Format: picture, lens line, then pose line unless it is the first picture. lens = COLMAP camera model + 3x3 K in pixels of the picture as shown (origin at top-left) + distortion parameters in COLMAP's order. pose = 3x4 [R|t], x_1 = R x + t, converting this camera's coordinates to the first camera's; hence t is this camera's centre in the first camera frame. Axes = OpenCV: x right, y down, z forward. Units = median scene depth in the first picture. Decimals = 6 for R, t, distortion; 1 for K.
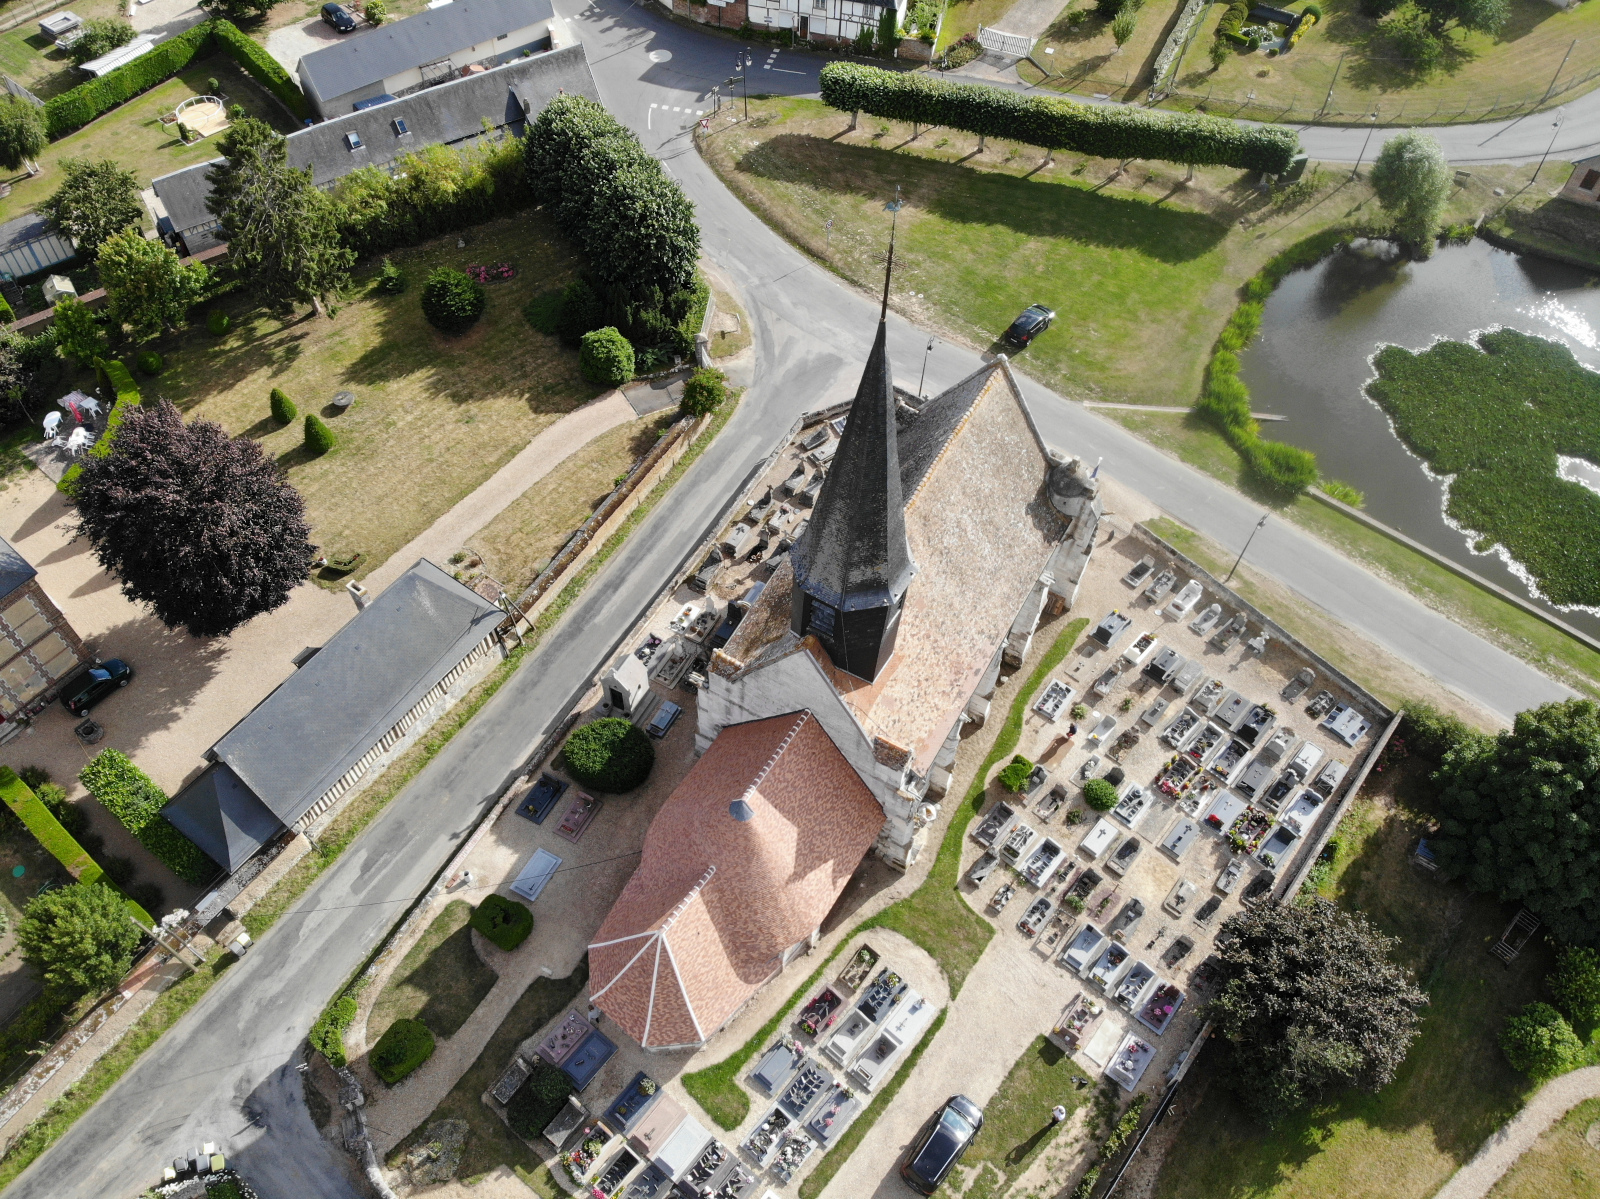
lens RADIAL K [[1182.9, 0, 795.9], [0, 1182.9, 602.4], [0, 0, 1]] dist [-0.041565, -0.012446]
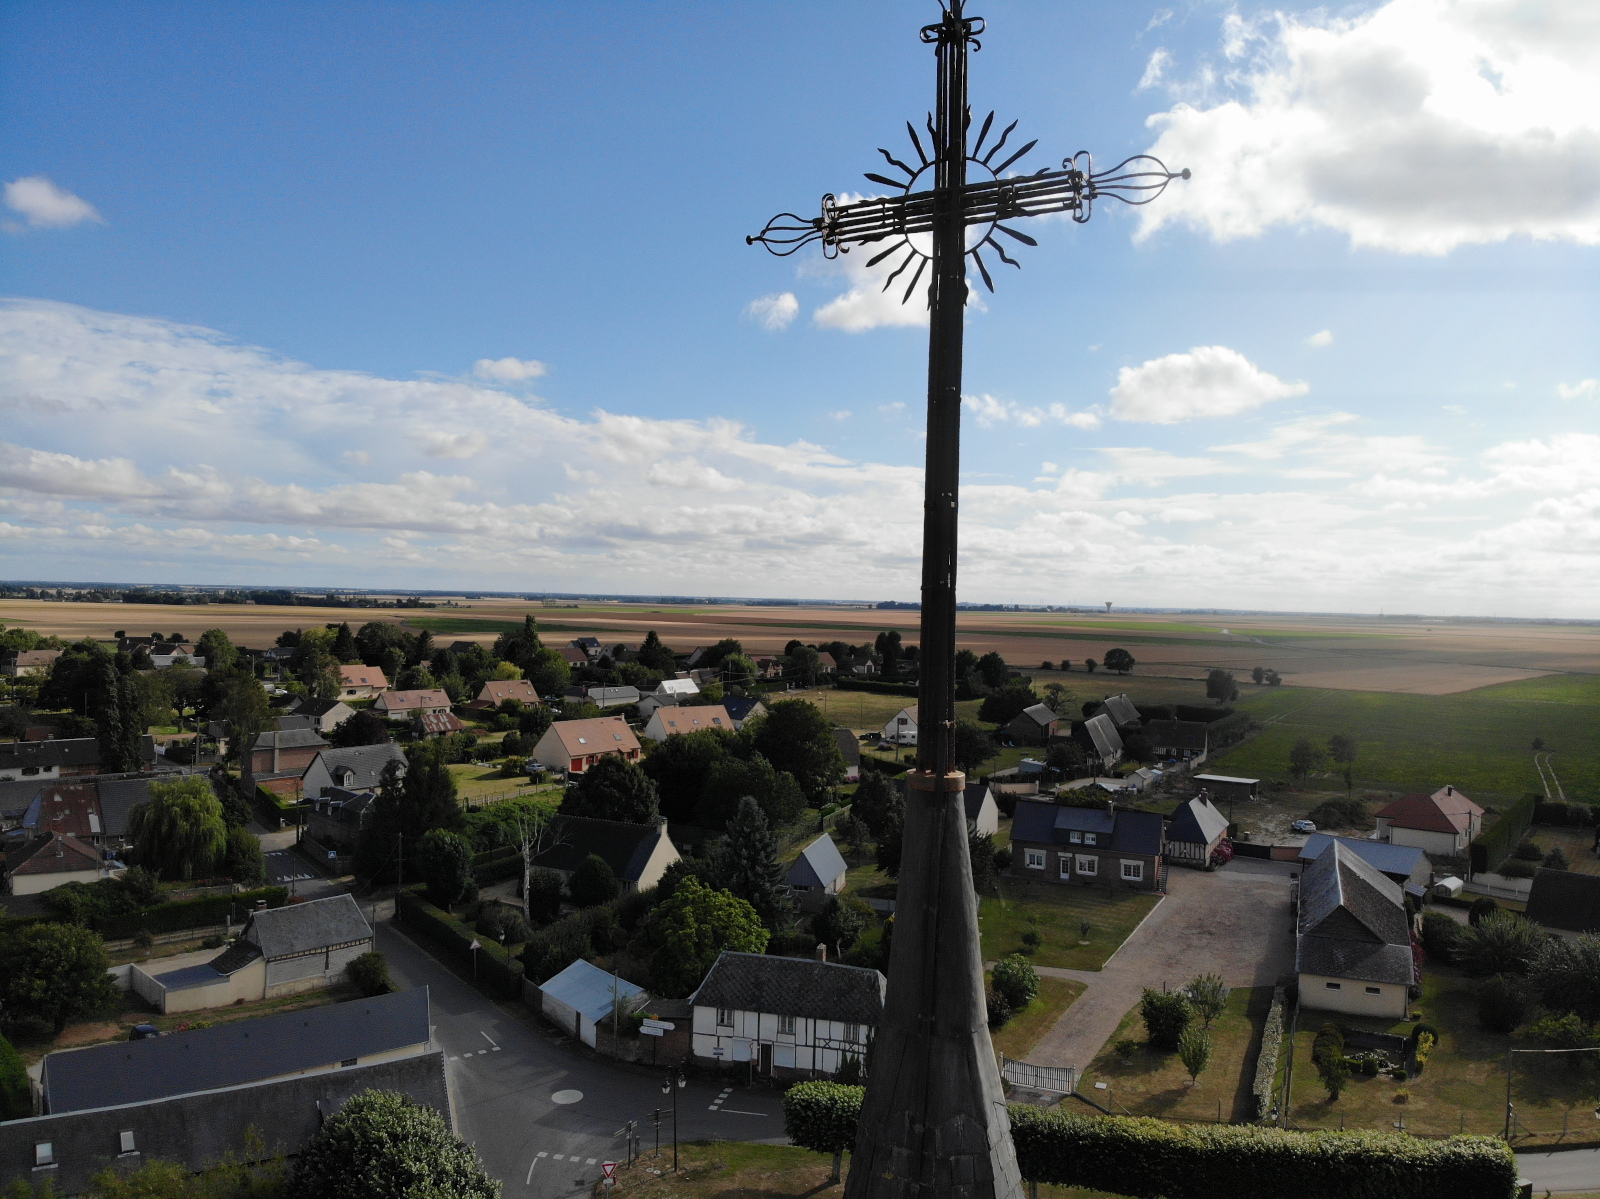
lens RADIAL K [[1182.9, 0, 793.4], [0, 1182.9, 600.6], [0, 0, 1]] dist [-0.041565, -0.012446]
pose [[0.999918, -0.011317, 0.006055, 0.023047], [0.011510, 0.581955, -0.813139, -0.055234], [0.005679, 0.813142, 0.582037, 0.330727]]
